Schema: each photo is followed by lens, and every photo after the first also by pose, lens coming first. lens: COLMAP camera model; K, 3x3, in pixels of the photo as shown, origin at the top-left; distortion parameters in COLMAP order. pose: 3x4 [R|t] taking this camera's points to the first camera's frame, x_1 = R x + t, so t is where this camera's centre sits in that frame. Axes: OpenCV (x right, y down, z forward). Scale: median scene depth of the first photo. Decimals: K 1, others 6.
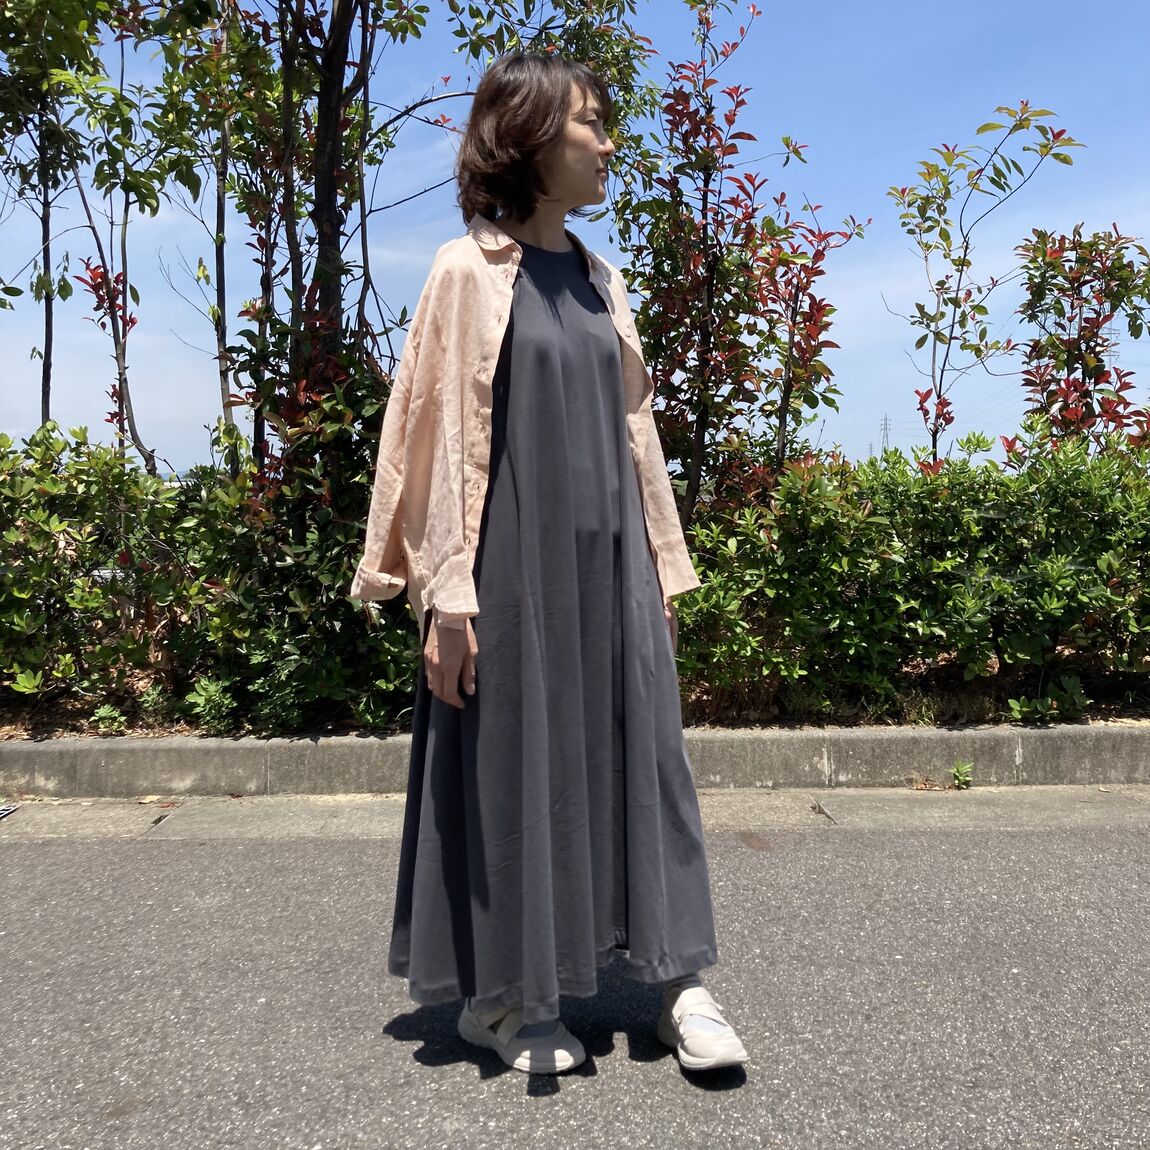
lens RADIAL K [[1249.9, 0, 568.0], [0, 1249.9, 573.6], [0, 0, 1]] dist [0.013934, 0.000000]
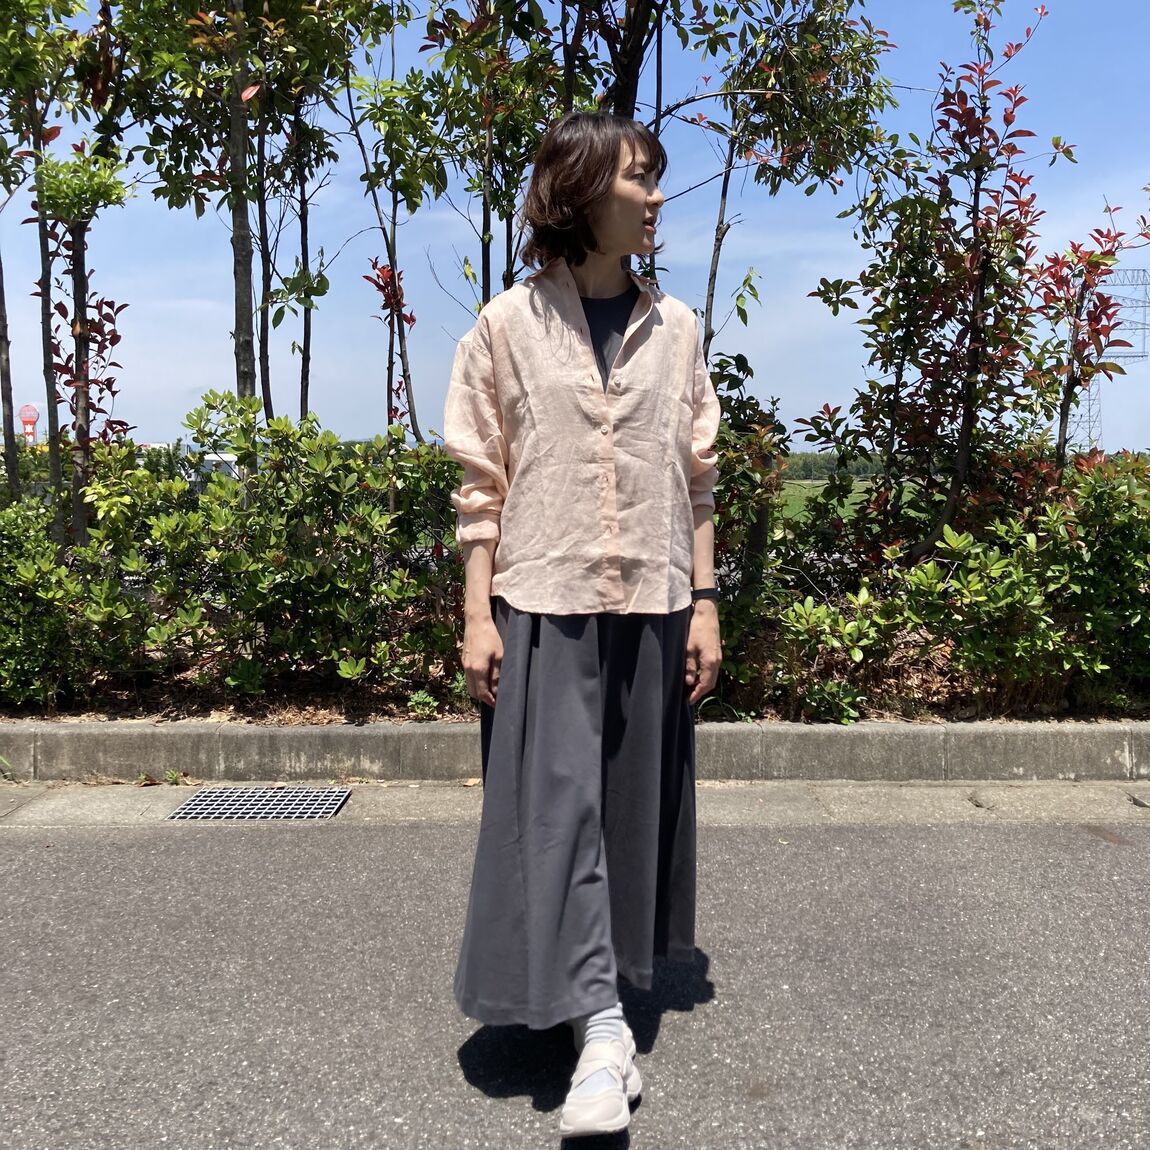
lens RADIAL K [[1249.9, 0, 539.5], [0, 1249.9, 559.4], [0, 0, 1]] dist [0.013934, 0.000000]
pose [[0.999526, 0.006729, -0.030053, -0.243229], [-0.006391, 0.999915, 0.011329, -0.017298], [0.030127, -0.011132, 0.999484, -0.033955]]
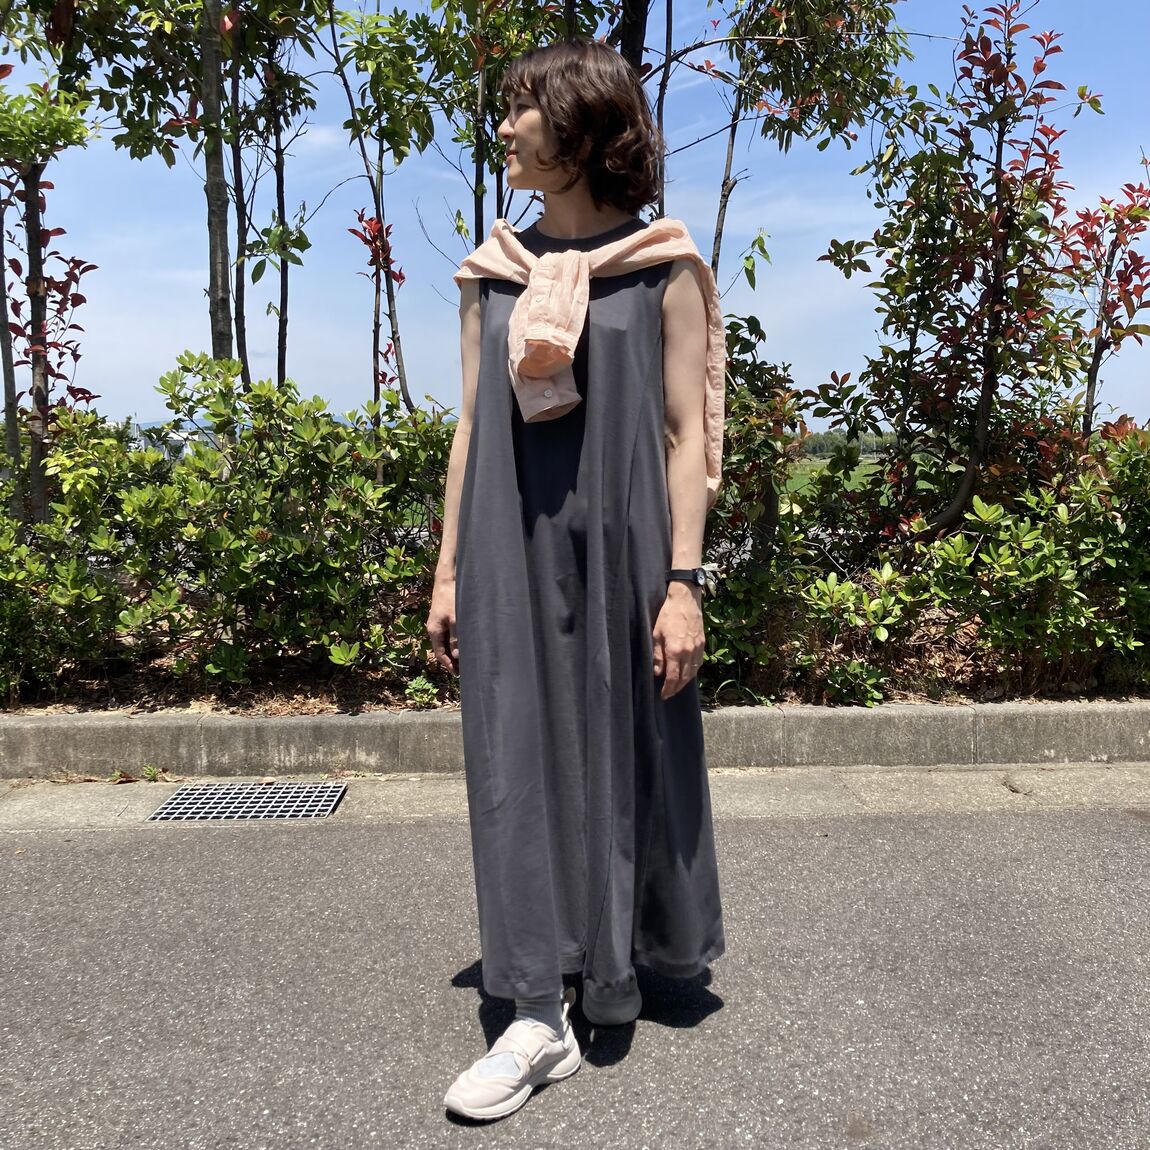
lens RADIAL K [[1249.9, 0, 563.2], [0, 1249.9, 575.4], [0, 0, 1]] dist [0.013934, 0.000000]
pose [[0.999762, 0.000555, 0.021800, -0.282785], [-0.001415, 0.999222, 0.039415, -0.012195], [-0.021761, -0.039437, 0.998985, 0.035252]]
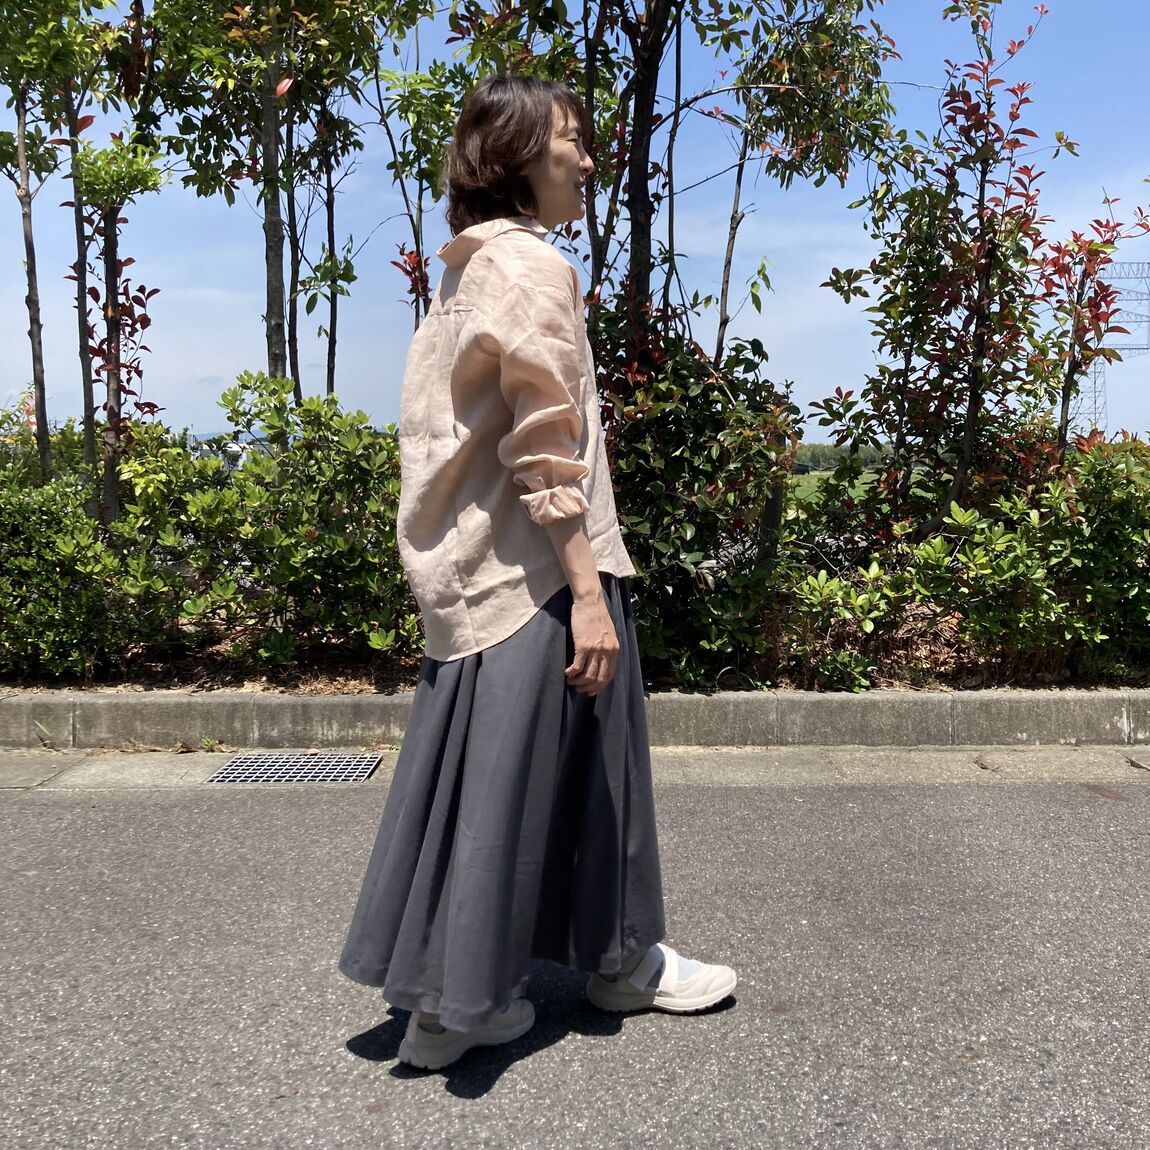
lens RADIAL K [[1249.9, 0, 570.5], [0, 1249.9, 551.8], [0, 0, 1]] dist [0.013934, 0.000000]
pose [[0.999900, 0.006611, -0.012501, -0.254877], [-0.006475, 0.999920, 0.010888, -0.002349], [0.012572, -0.010806, 0.999863, -0.073987]]
